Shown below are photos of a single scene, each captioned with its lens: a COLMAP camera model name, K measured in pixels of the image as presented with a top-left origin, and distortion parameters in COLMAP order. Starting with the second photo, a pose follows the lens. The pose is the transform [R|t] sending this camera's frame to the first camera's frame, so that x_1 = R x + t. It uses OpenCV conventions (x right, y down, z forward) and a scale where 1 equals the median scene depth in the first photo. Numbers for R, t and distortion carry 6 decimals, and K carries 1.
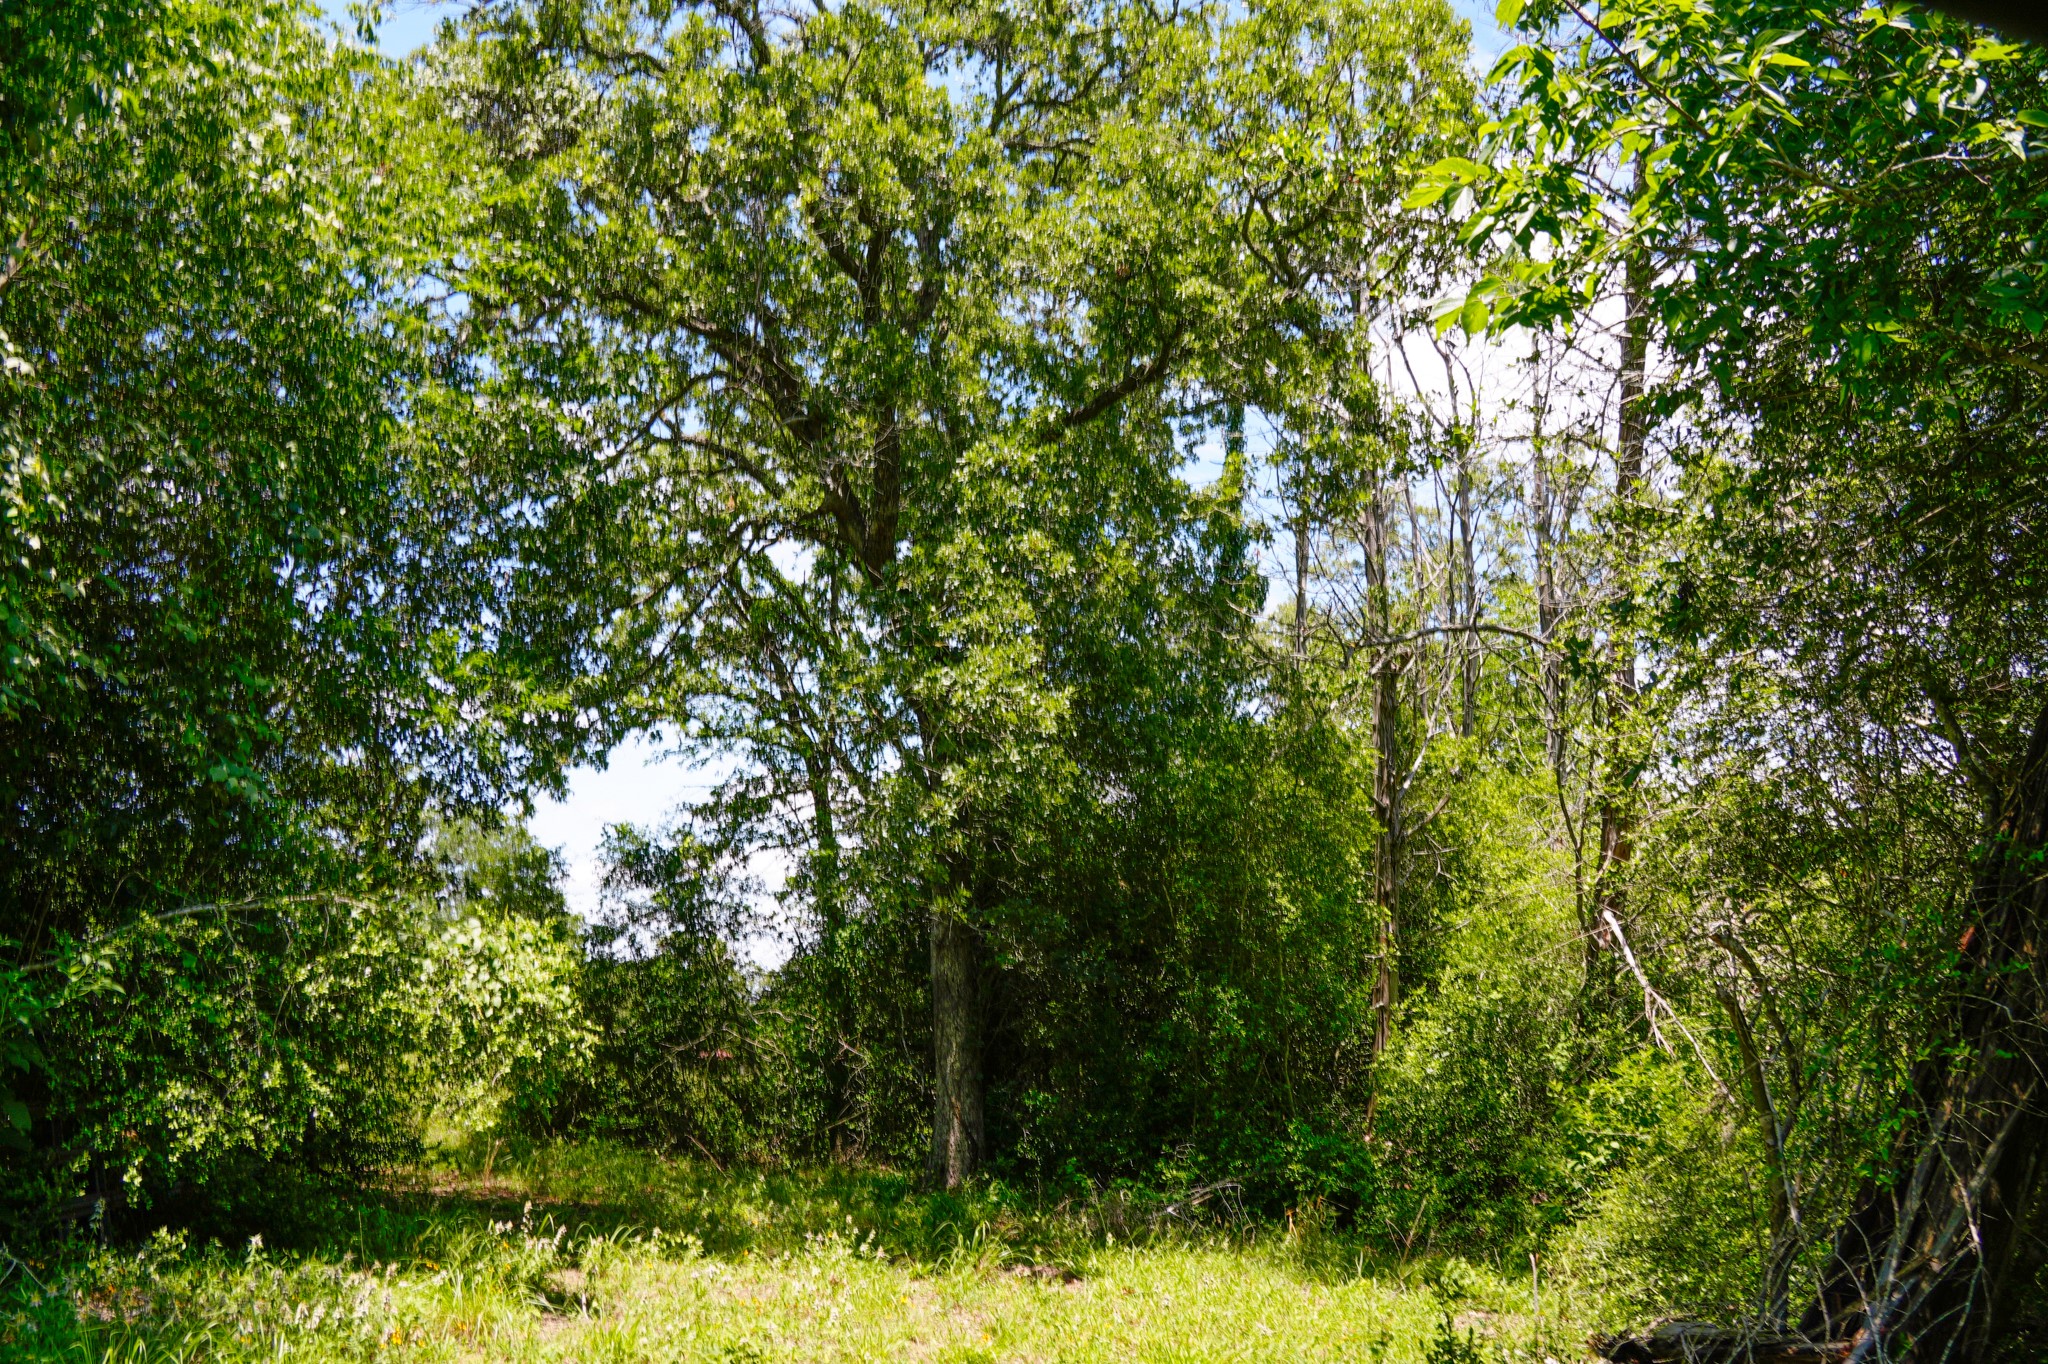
lens RADIAL K [[1687.2, 0, 1024.0], [0, 1687.2, 682.0], [0, 0, 1]] dist [-0.174314, 0.010762]
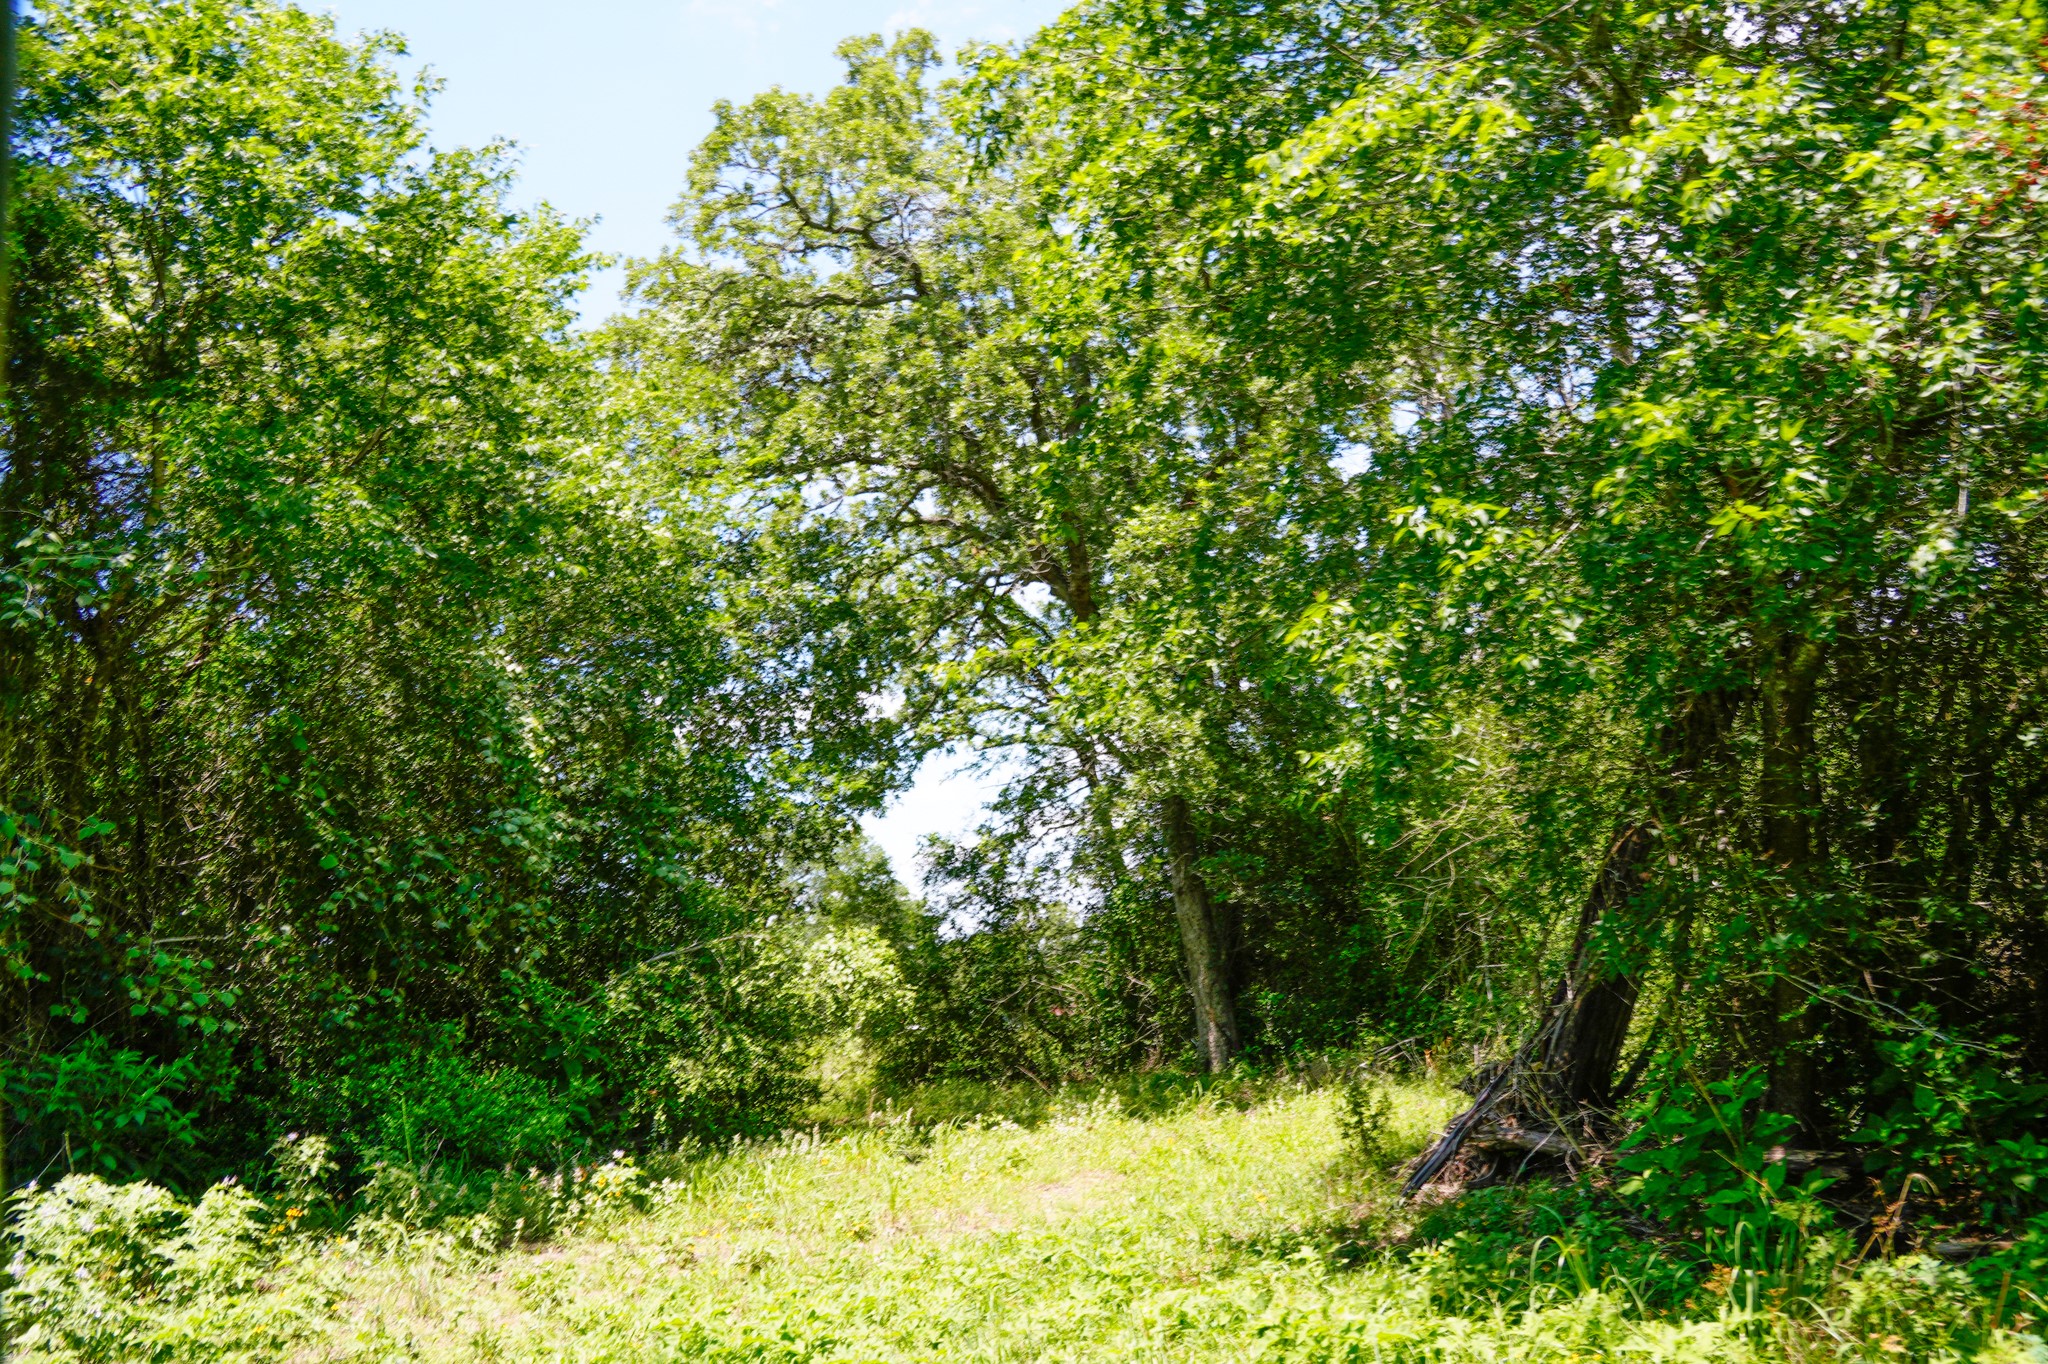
lens RADIAL K [[1687.2, 0, 1024.0], [0, 1687.2, 682.0], [0, 0, 1]] dist [-0.174314, 0.010762]
pose [[0.968011, -0.172137, -0.182550, 0.095182], [0.178428, 0.983779, 0.018489, -0.046620], [0.176406, -0.050469, 0.983023, -0.279684]]
